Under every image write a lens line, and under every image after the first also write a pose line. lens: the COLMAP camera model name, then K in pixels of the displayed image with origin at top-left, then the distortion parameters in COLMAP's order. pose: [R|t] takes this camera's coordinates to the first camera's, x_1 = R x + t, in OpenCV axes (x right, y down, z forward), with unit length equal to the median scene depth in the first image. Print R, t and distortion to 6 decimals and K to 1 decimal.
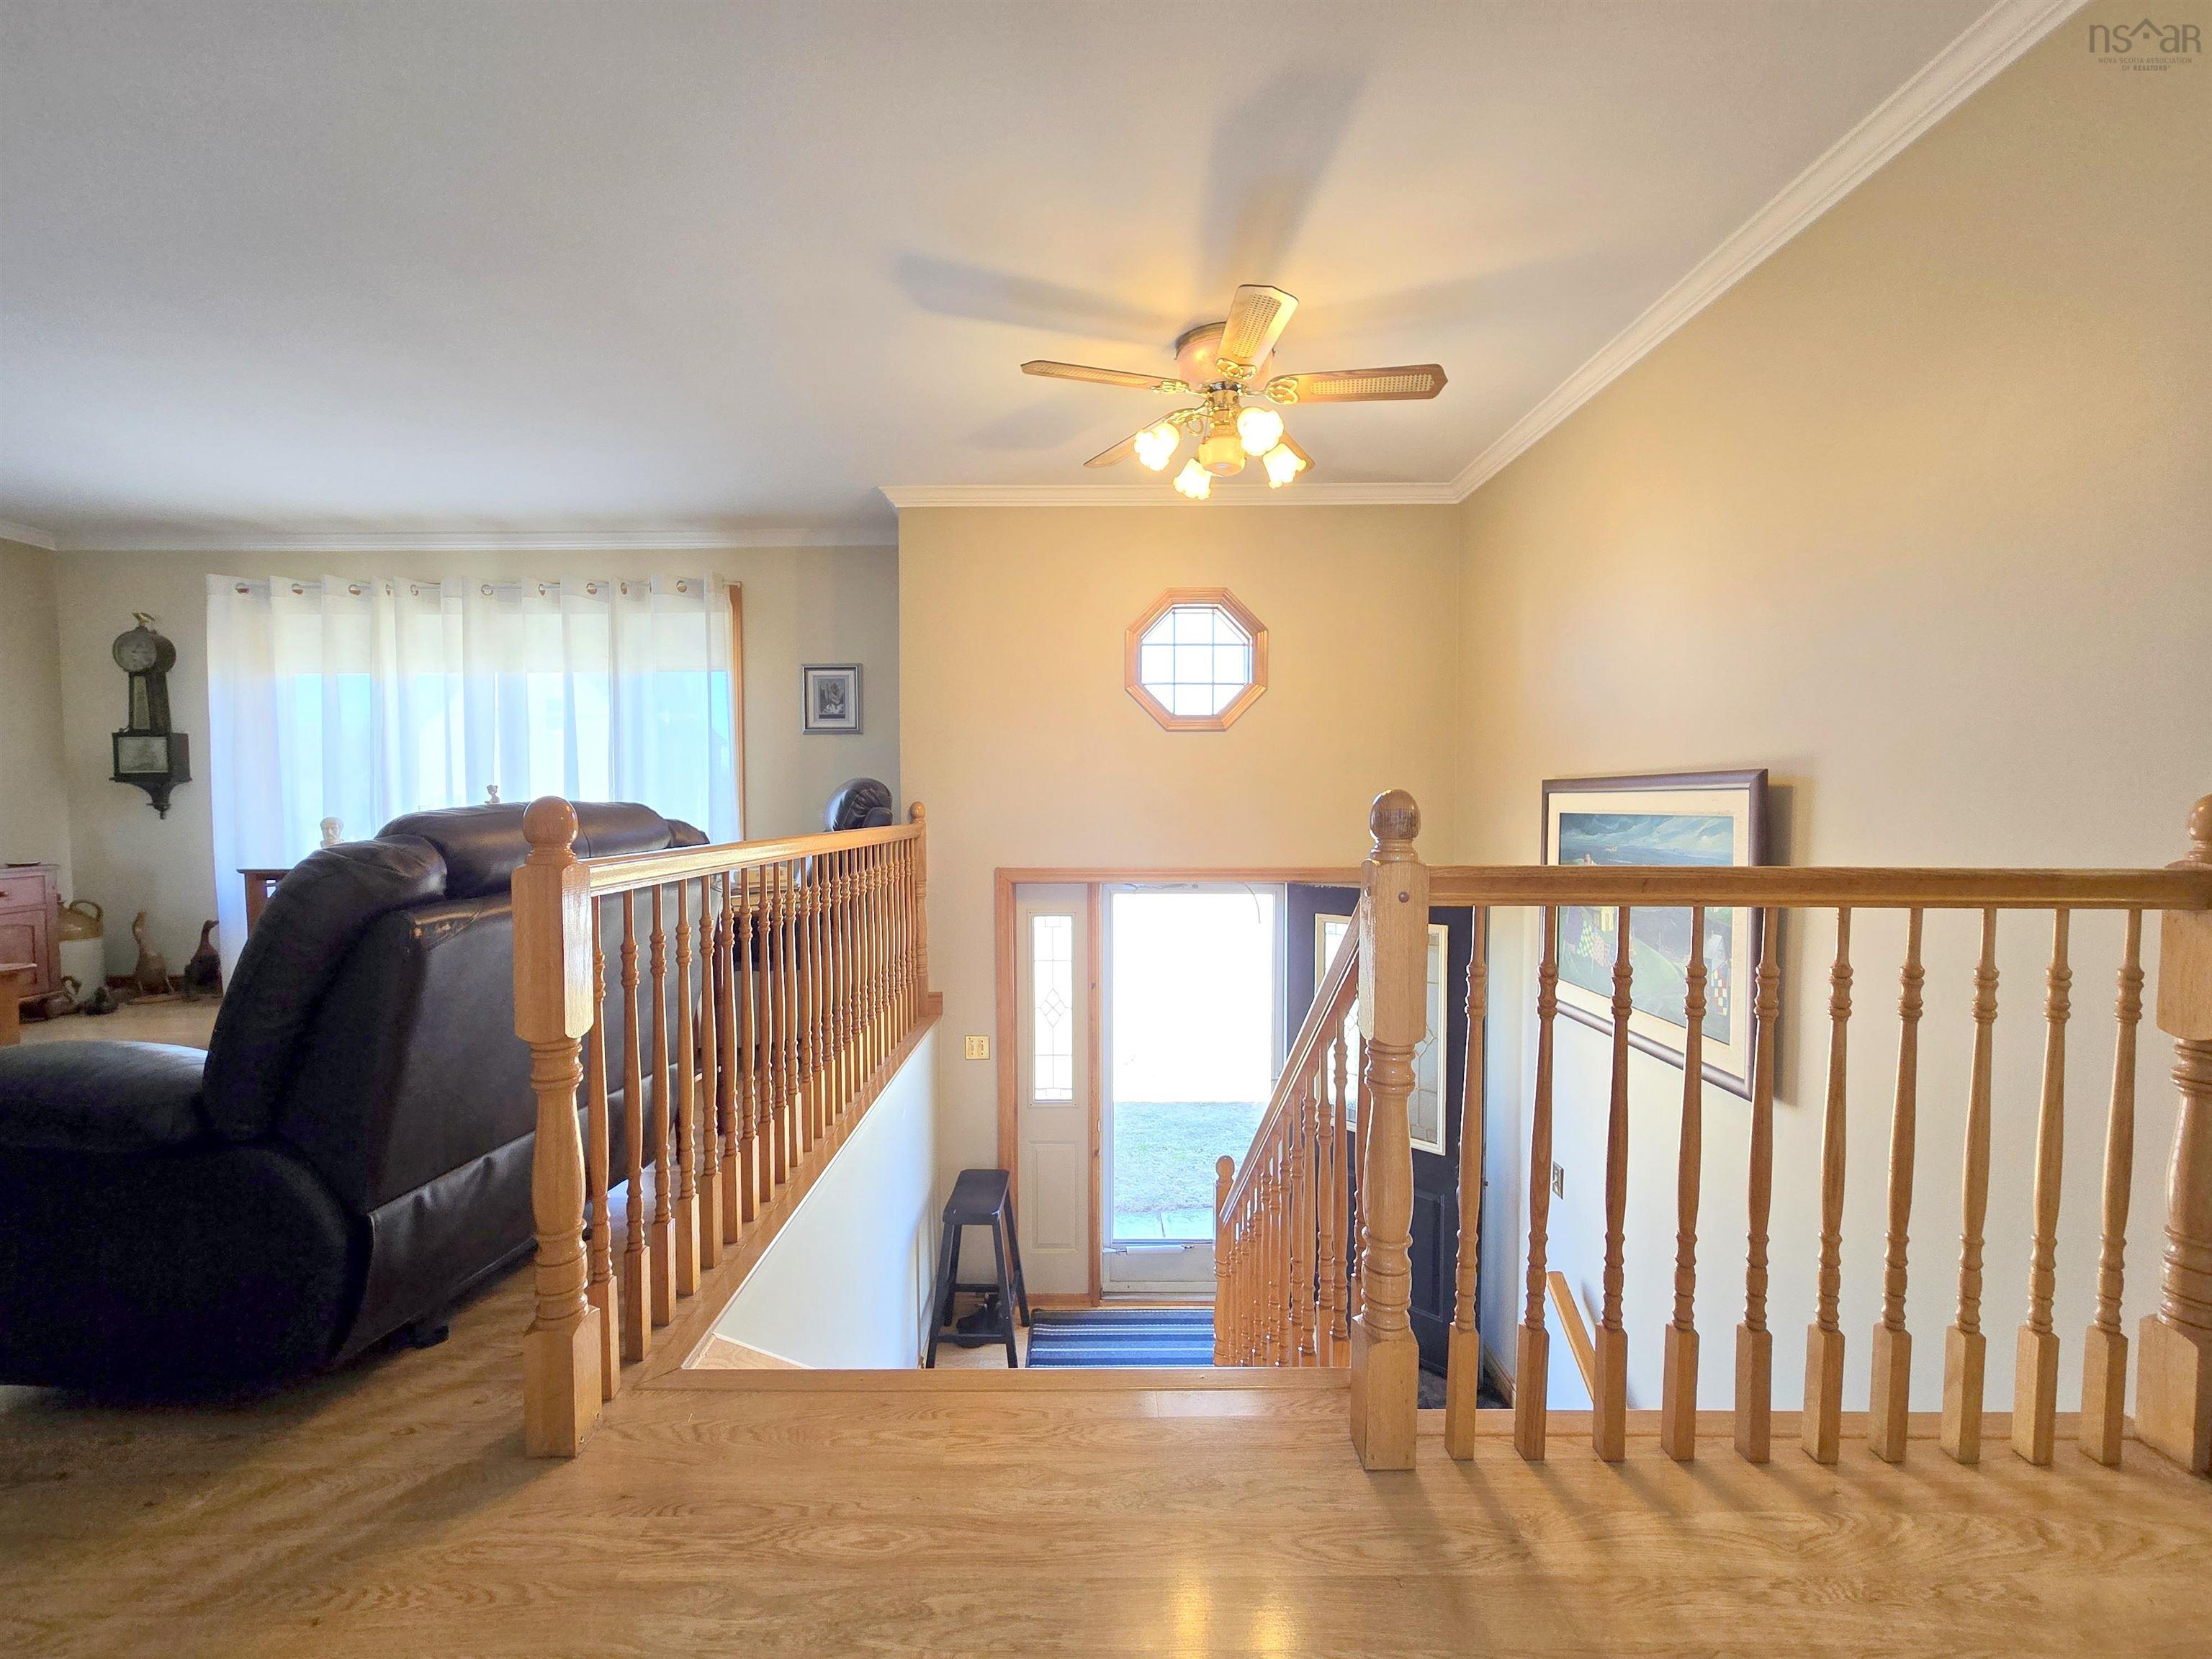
lens RADIAL K [[895.1, 0, 1066.2], [0, 895.1, 832.4], [0, 0, 1]] dist [0.000927, 0.000098]
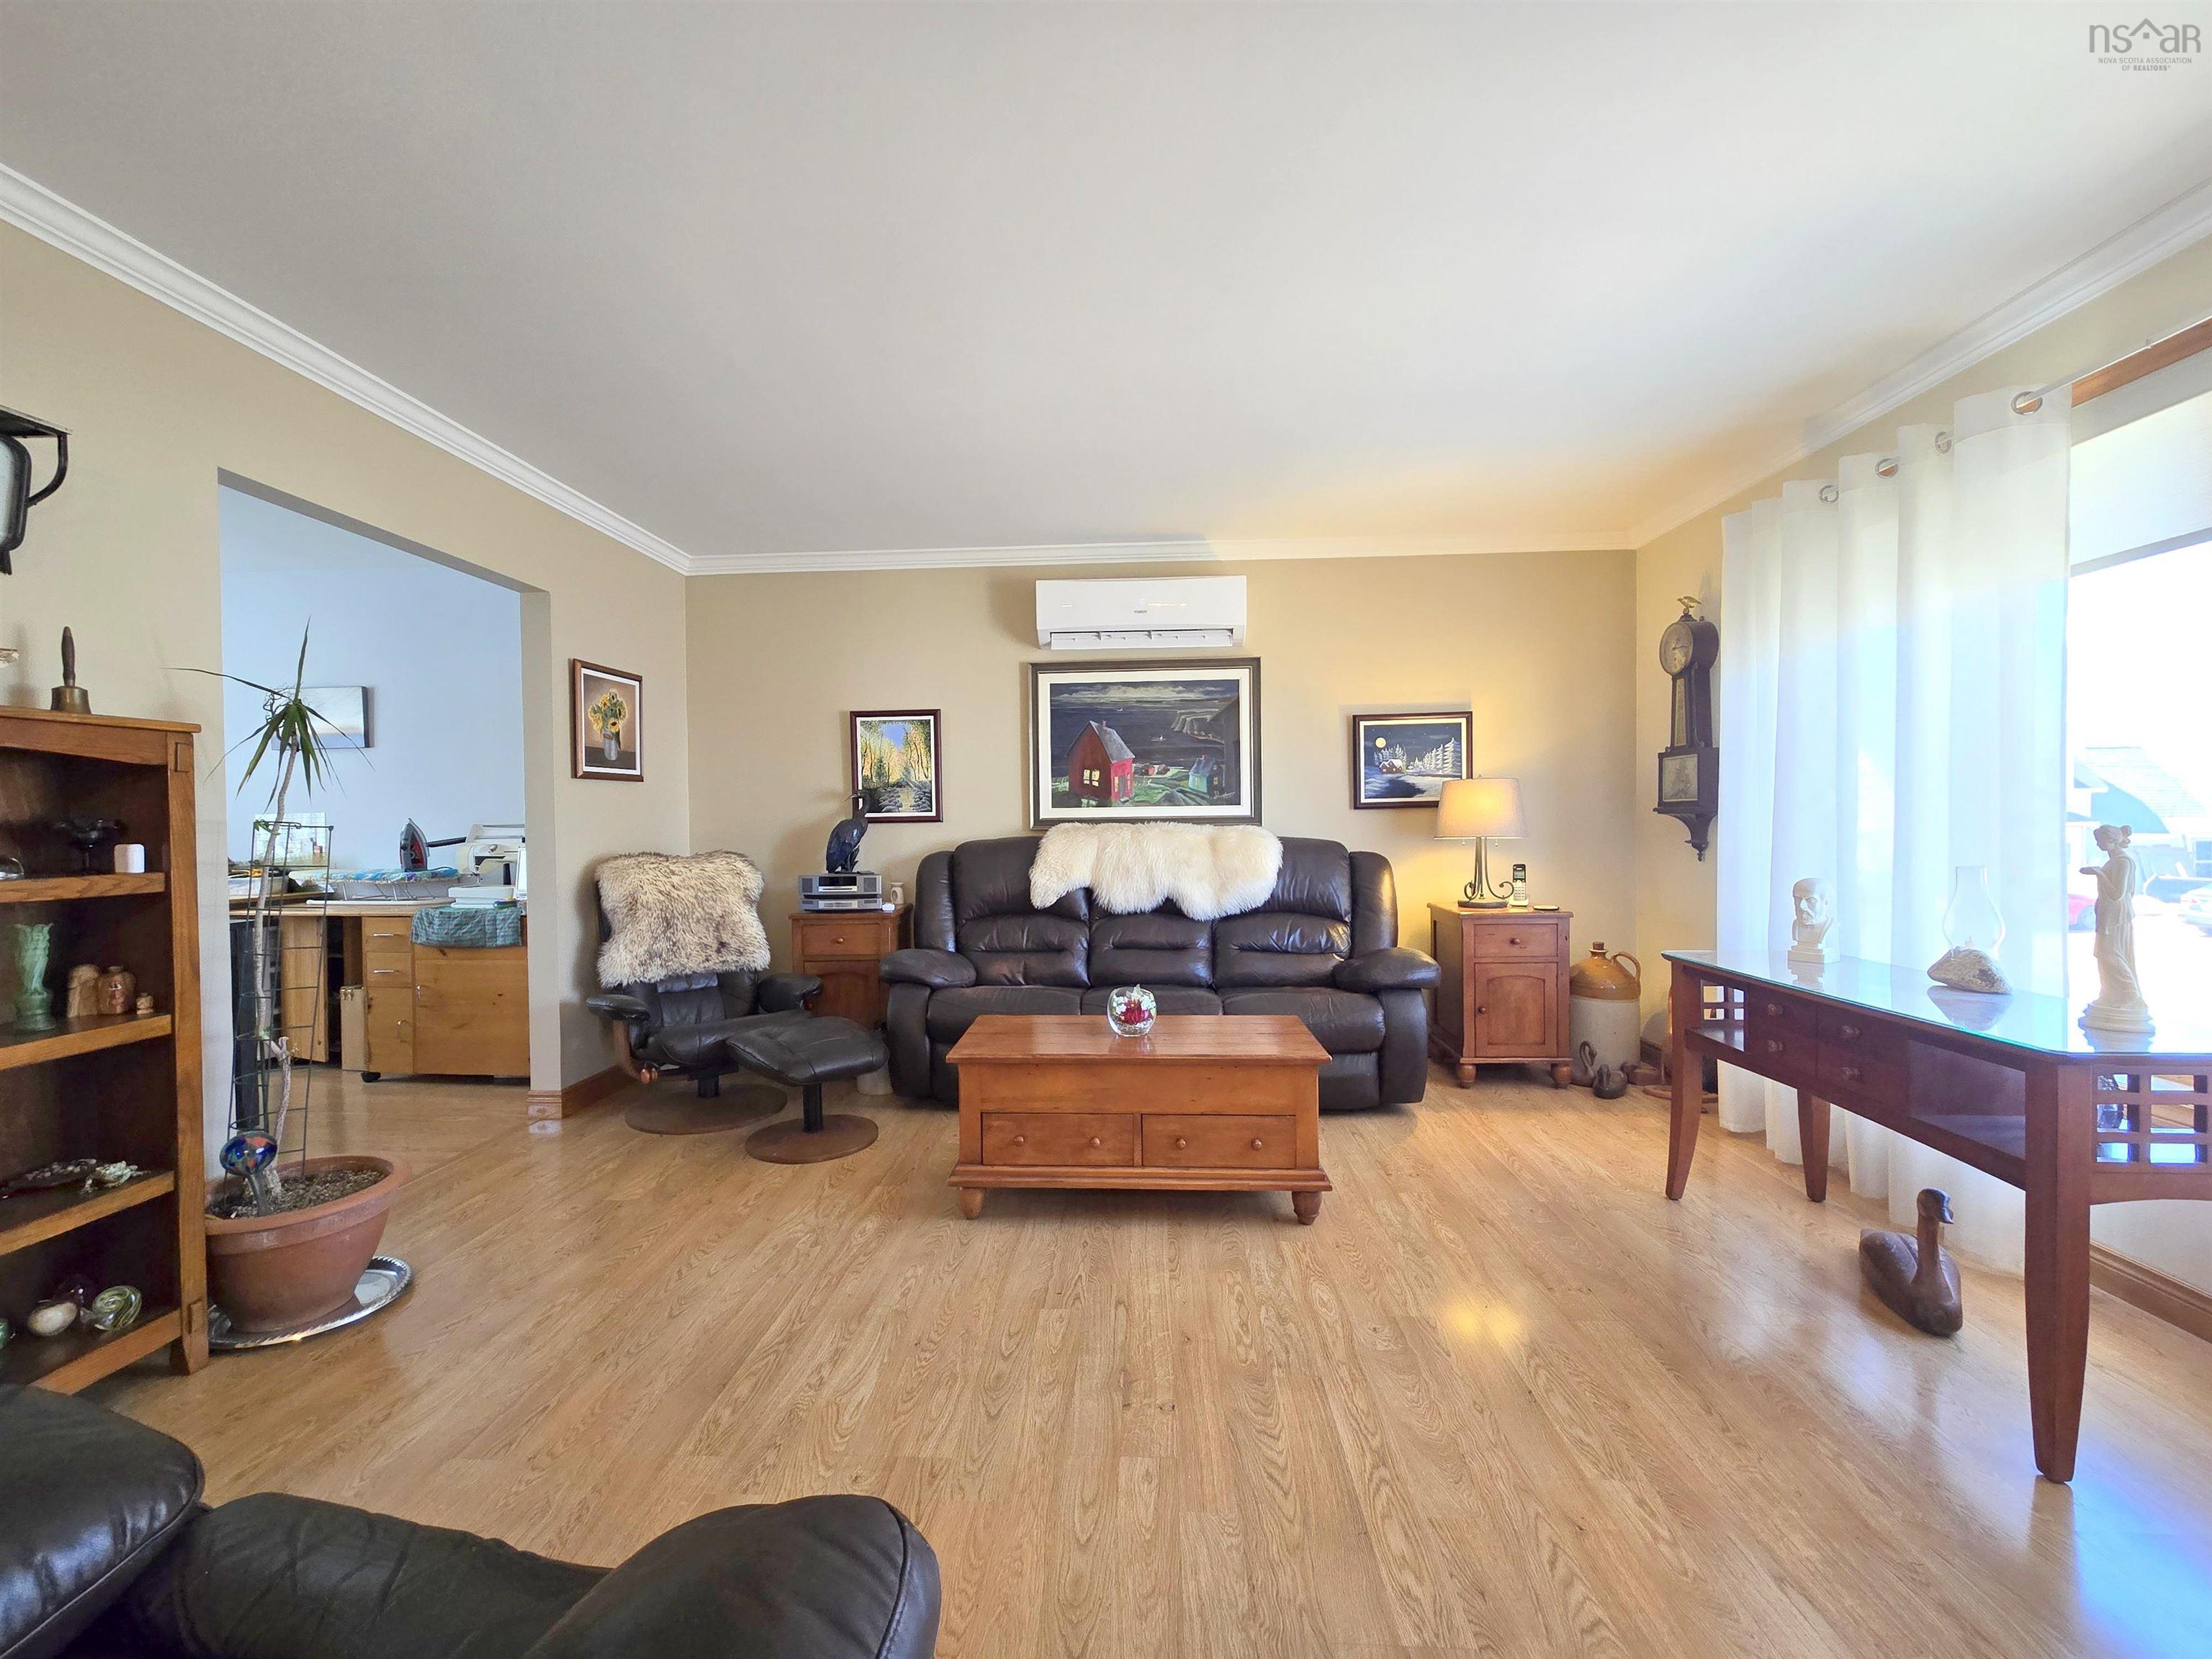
lens RADIAL K [[910.2, 0, 1108.3], [0, 910.2, 834.7], [0, 0, 1]] dist [0.003403, 0.000087]
pose [[-0.052031, 0.025601, -0.998317, -0.233115], [-0.028214, 0.999235, 0.027095, -0.050251], [0.998247, 0.029576, -0.051268, 0.605192]]
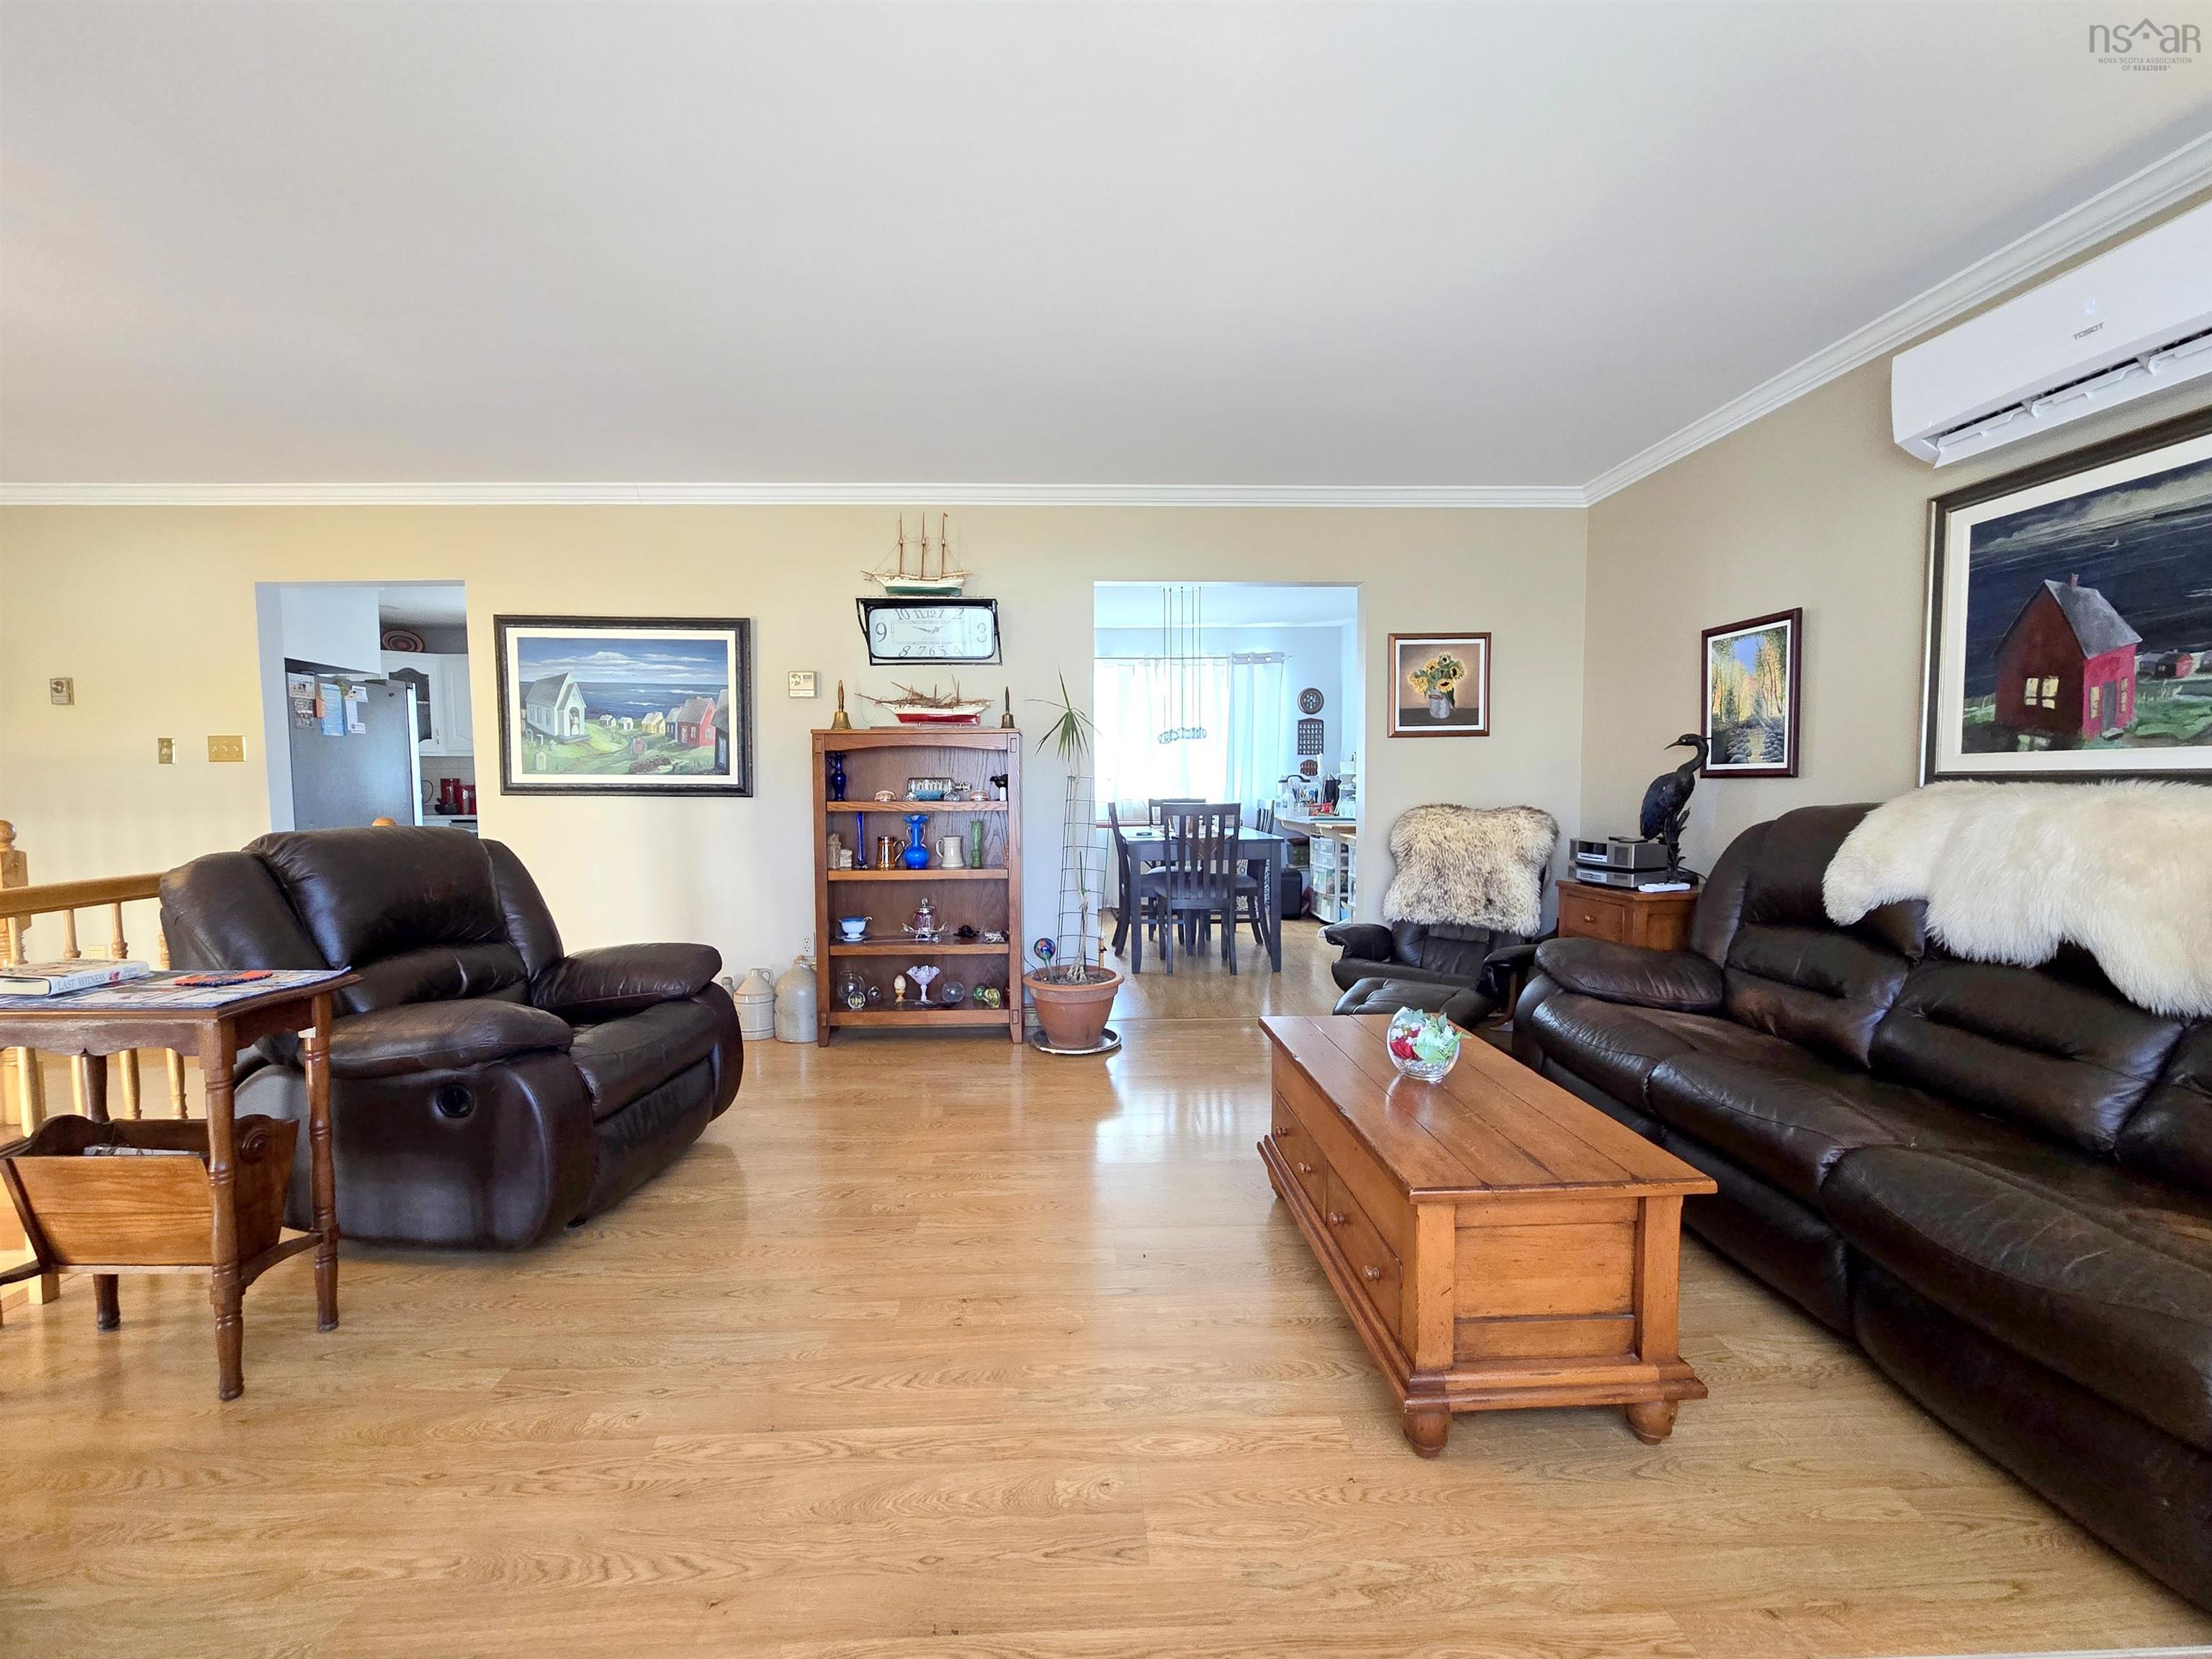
lens RADIAL K [[926.7, 0, 1088.4], [0, 926.7, 831.9], [0, 0, 1]] dist [-0.000466, -0.000100]
pose [[-0.999461, 0.014484, -0.029446, -0.696857], [0.011593, 0.995304, 0.096106, -0.063945], [0.030700, 0.095713, -0.994935, 1.054380]]
